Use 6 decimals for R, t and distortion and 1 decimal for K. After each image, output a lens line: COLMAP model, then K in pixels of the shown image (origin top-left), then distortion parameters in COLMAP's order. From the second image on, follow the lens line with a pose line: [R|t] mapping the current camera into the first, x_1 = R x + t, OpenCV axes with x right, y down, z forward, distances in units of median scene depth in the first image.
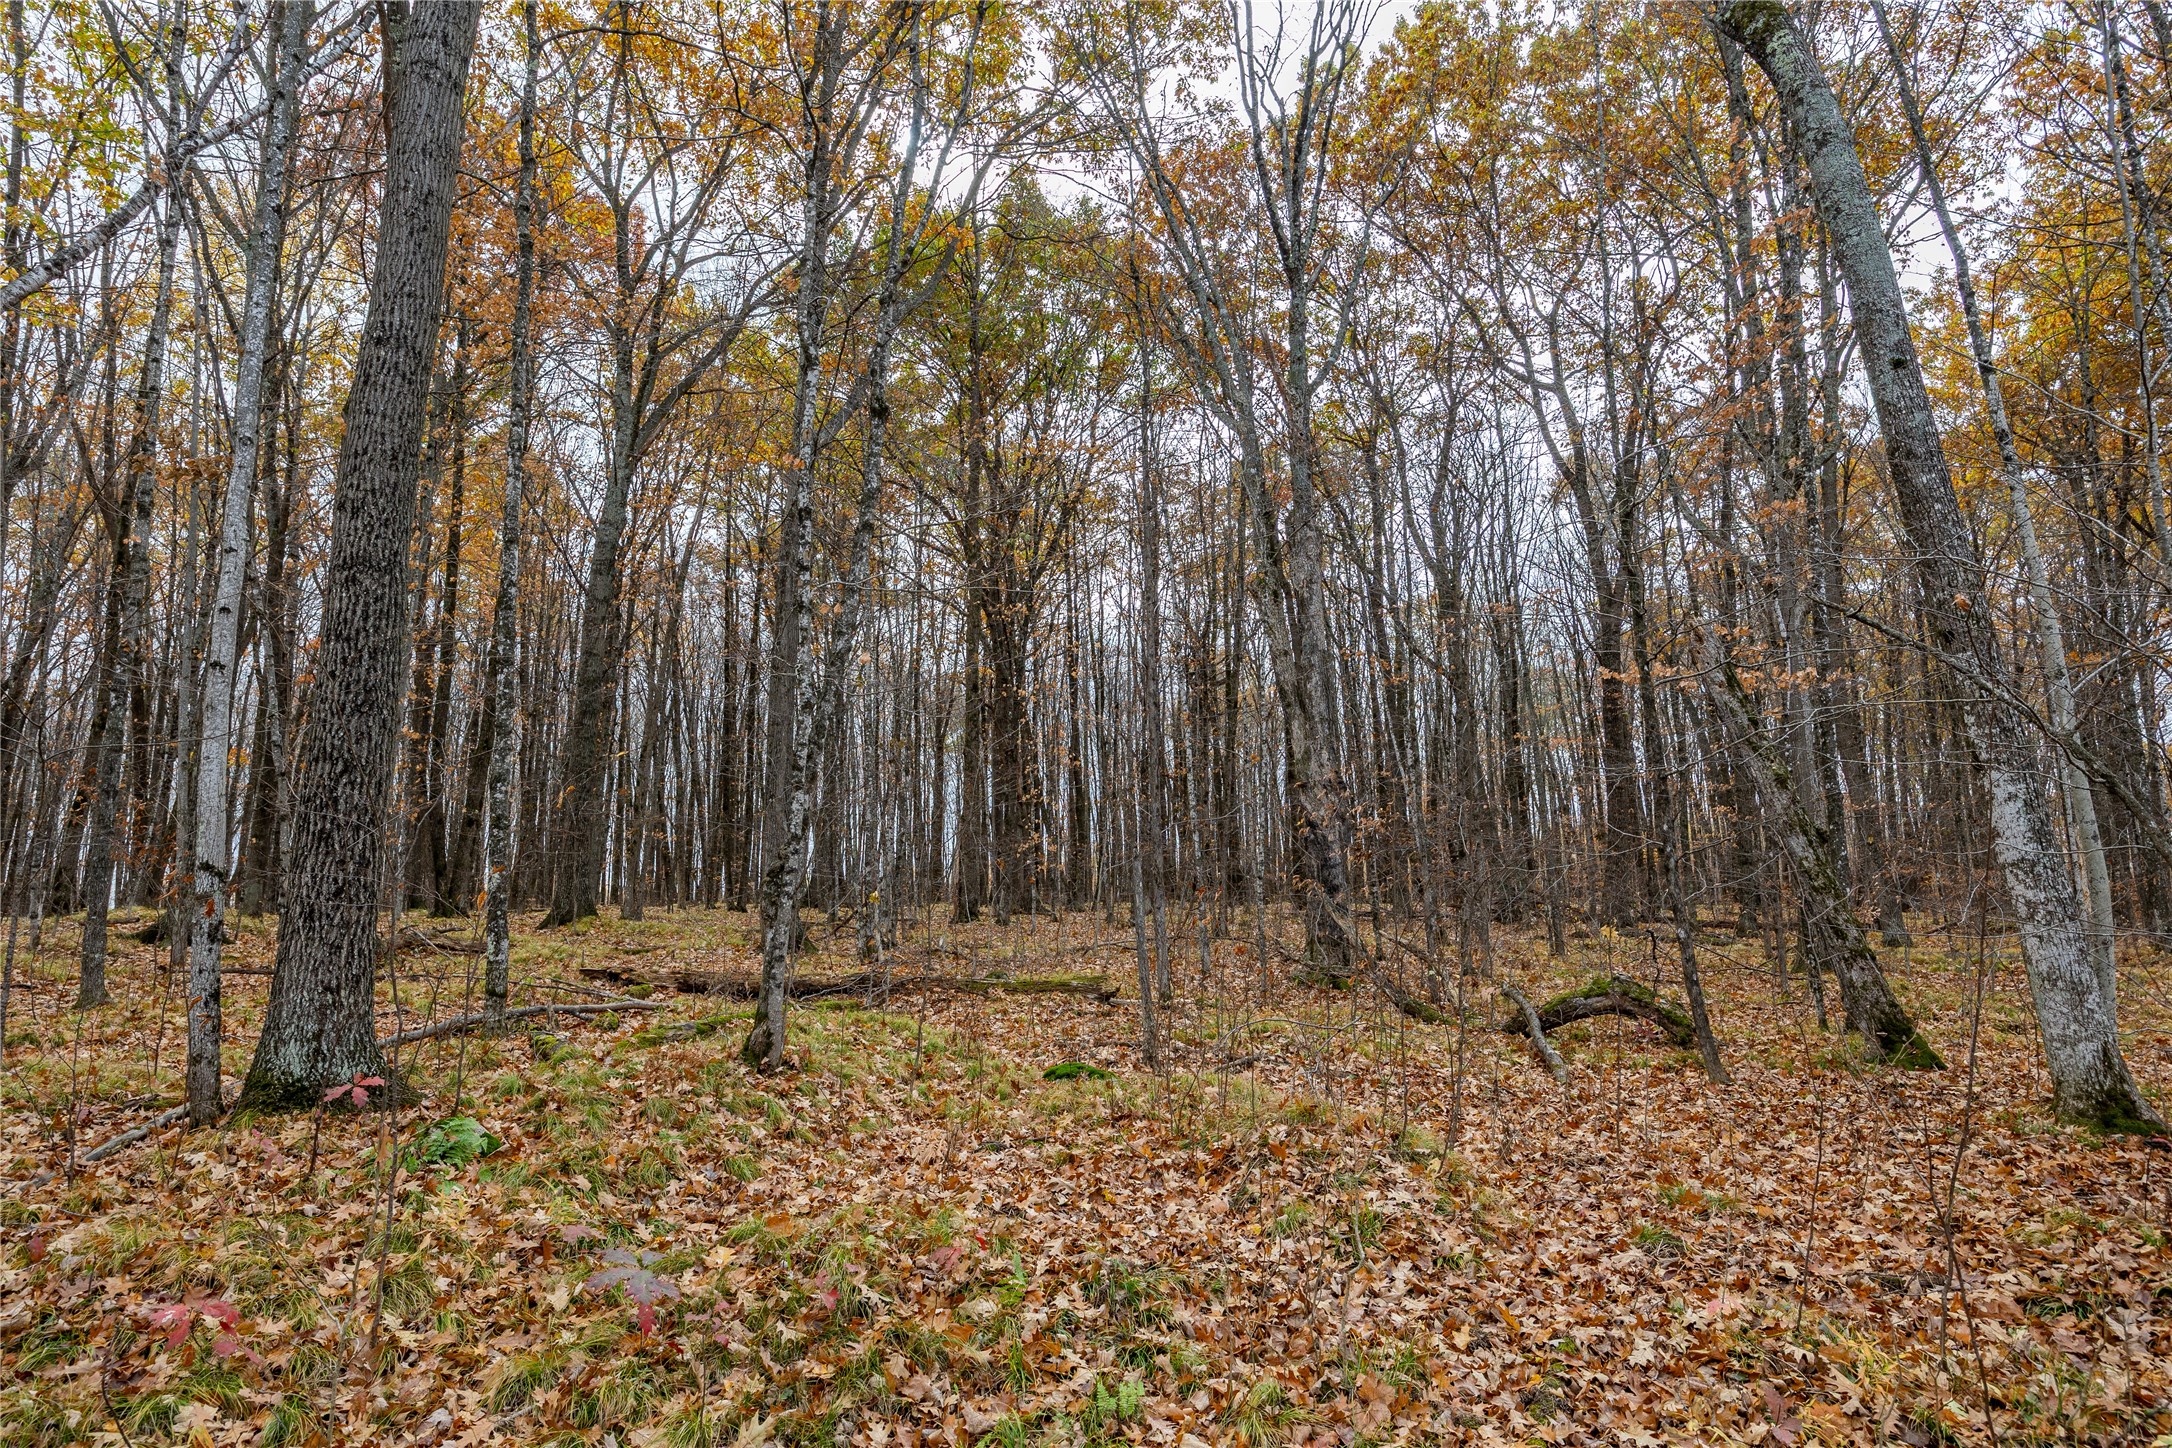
lens RADIAL K [[1255.0, 0, 1083.8], [0, 1255.0, 692.1], [0, 0, 1]] dist [-0.016037, 0.003838]
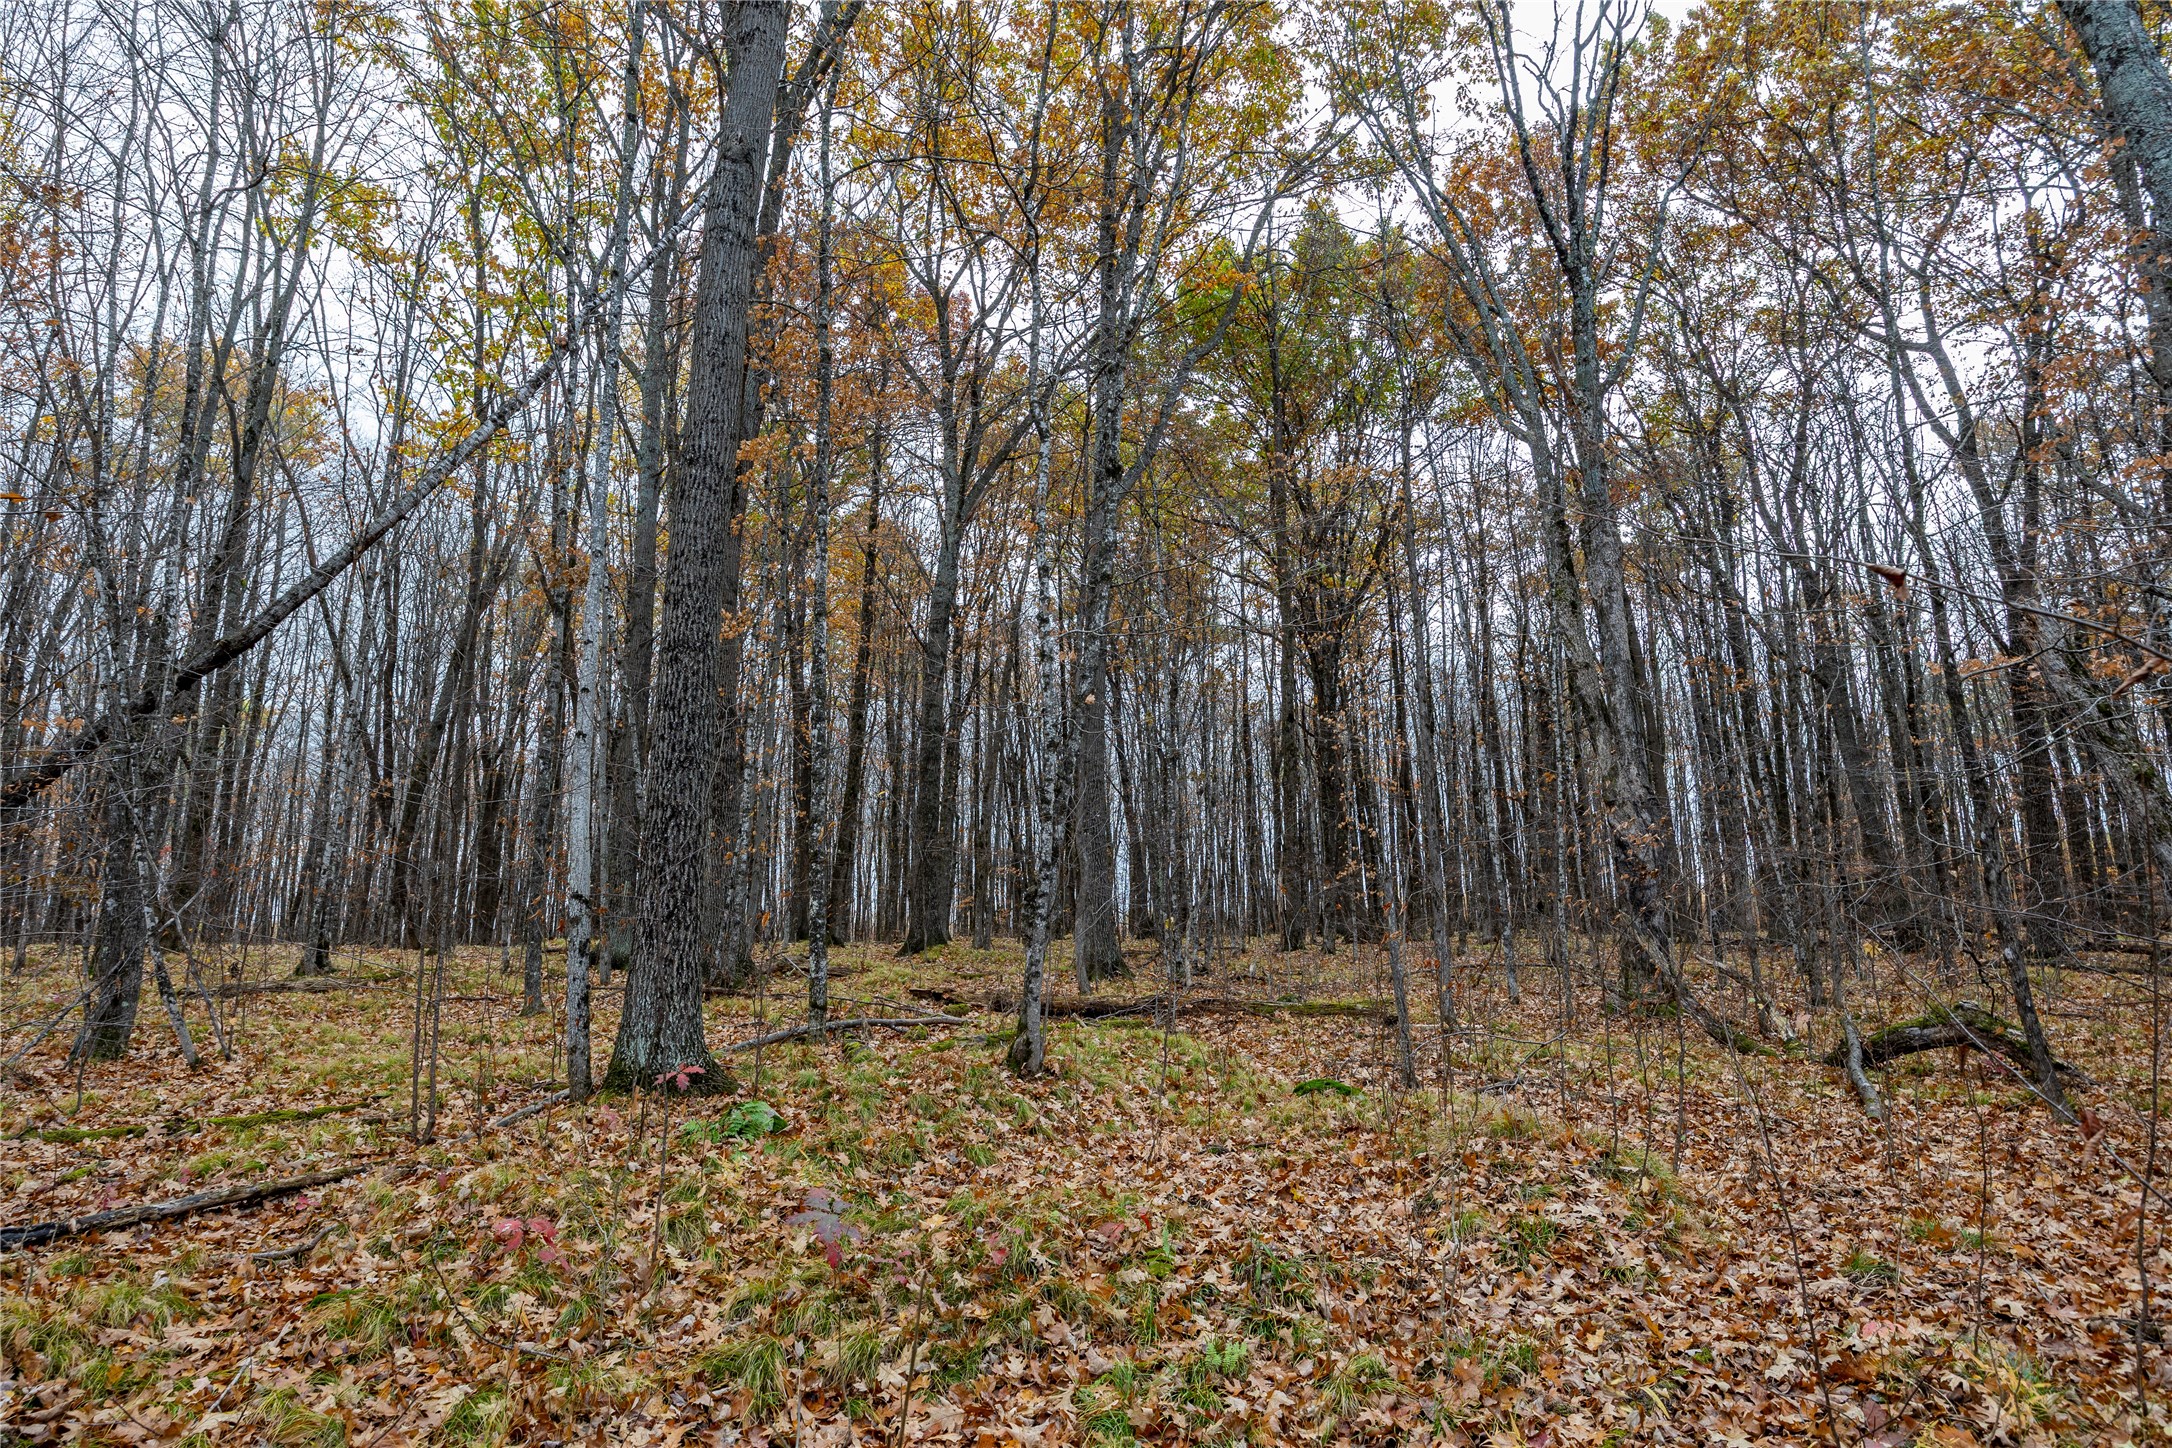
lens RADIAL K [[1255.0, 0, 1083.8], [0, 1255.0, 692.1], [0, 0, 1]] dist [-0.016037, 0.003838]
pose [[0.958676, -0.056779, -0.278776, 0.155009], [0.049581, 0.998231, -0.032809, 0.002564], [0.280146, 0.017631, 0.959796, -0.071368]]
